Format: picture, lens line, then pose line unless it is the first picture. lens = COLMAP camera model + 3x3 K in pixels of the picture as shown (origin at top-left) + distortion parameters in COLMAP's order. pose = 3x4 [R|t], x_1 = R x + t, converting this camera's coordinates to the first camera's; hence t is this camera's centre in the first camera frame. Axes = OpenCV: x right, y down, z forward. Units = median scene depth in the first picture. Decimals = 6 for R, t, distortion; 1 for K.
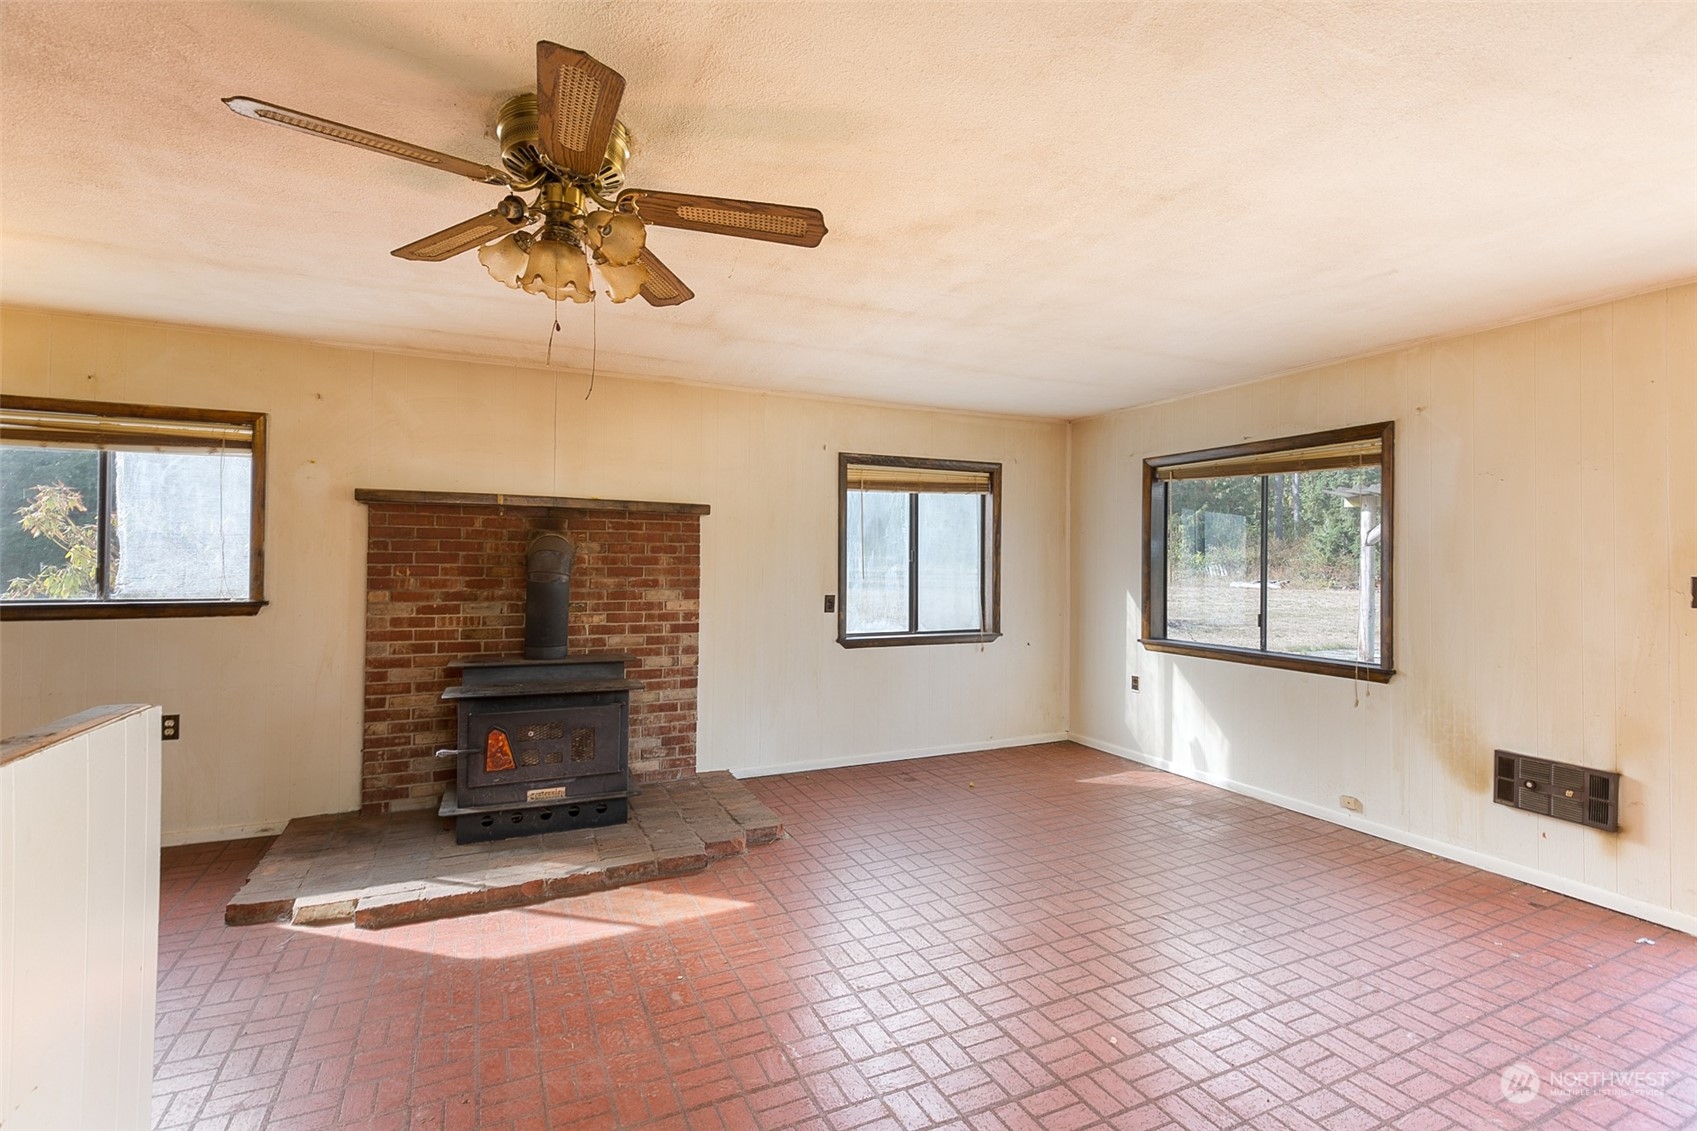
lens RADIAL K [[774.4, 0, 858.1], [0, 774.4, 559.6], [0, 0, 1]] dist [0.009200, -0.003000]
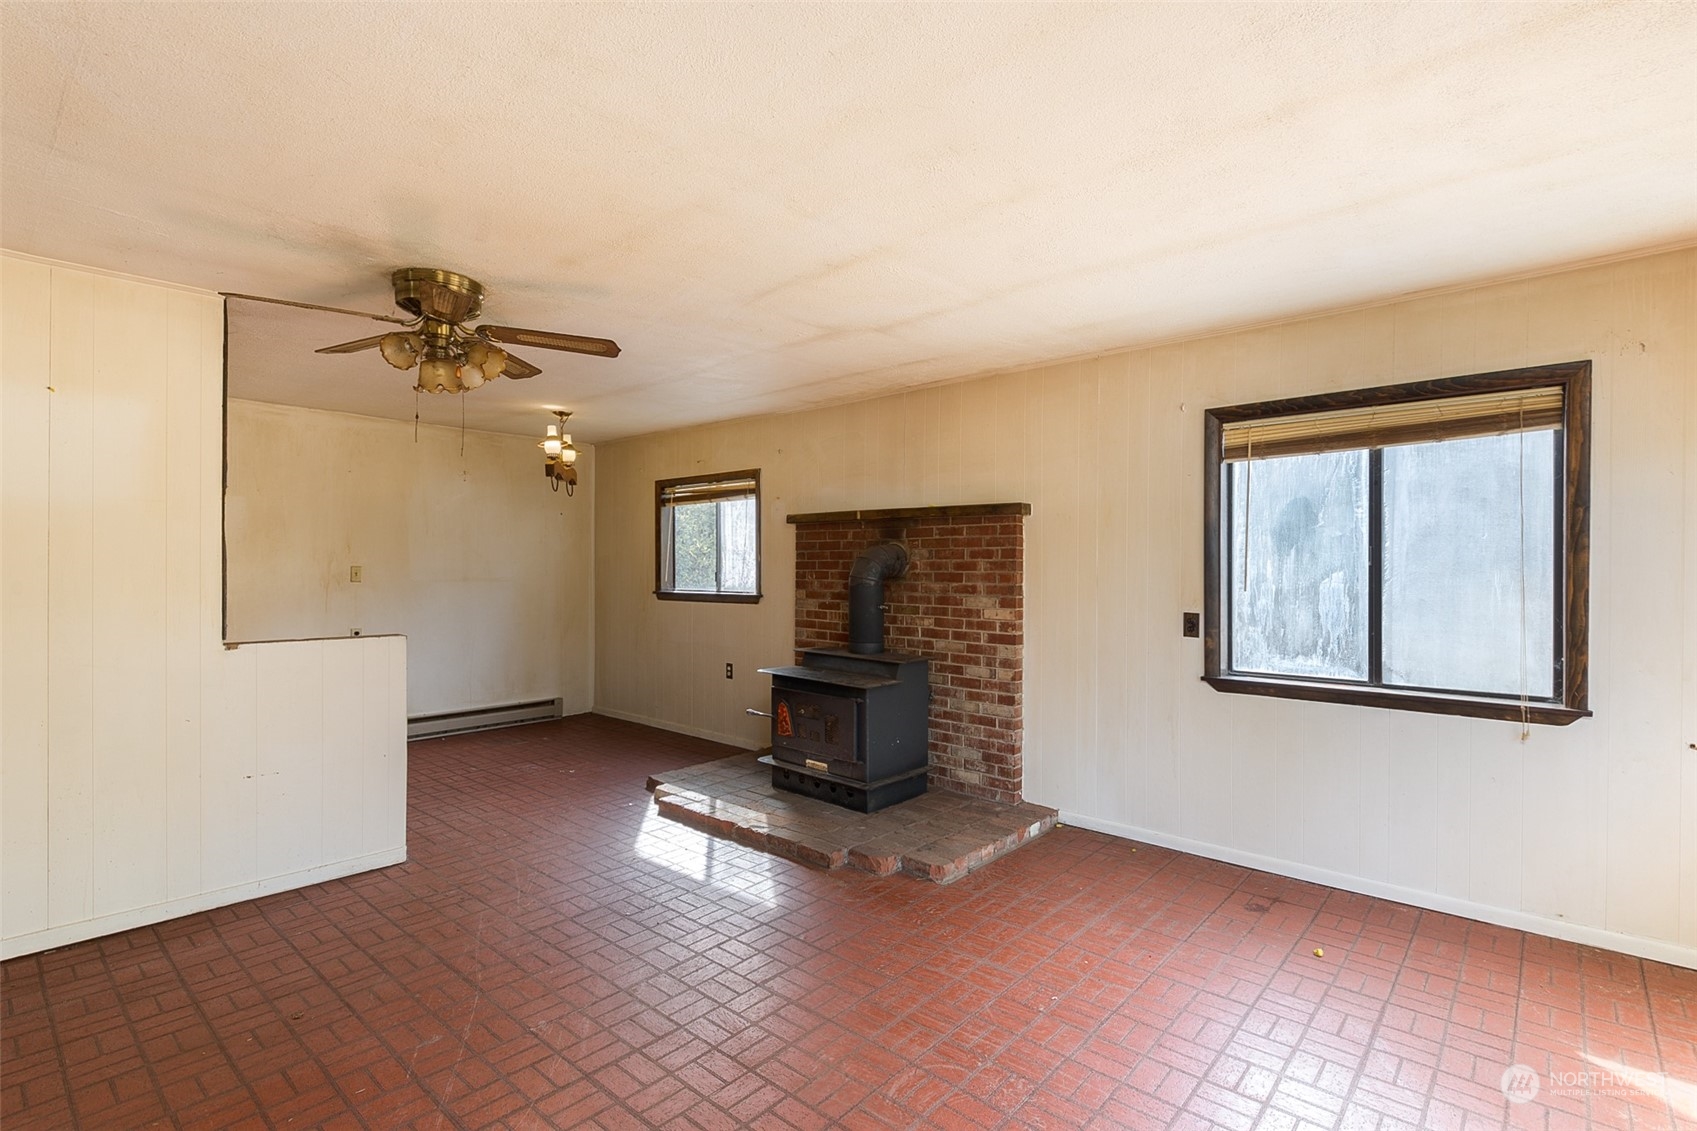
lens RADIAL K [[774.4, 0, 808.8], [0, 774.4, 575.9], [0, 0, 1]] dist [0.009200, -0.003000]
pose [[0.377166, 0.007937, -0.926112, 0.549970], [0.008391, 0.999893, 0.011986, 0.000277], [0.926107, -0.012292, 0.377059, 0.448850]]
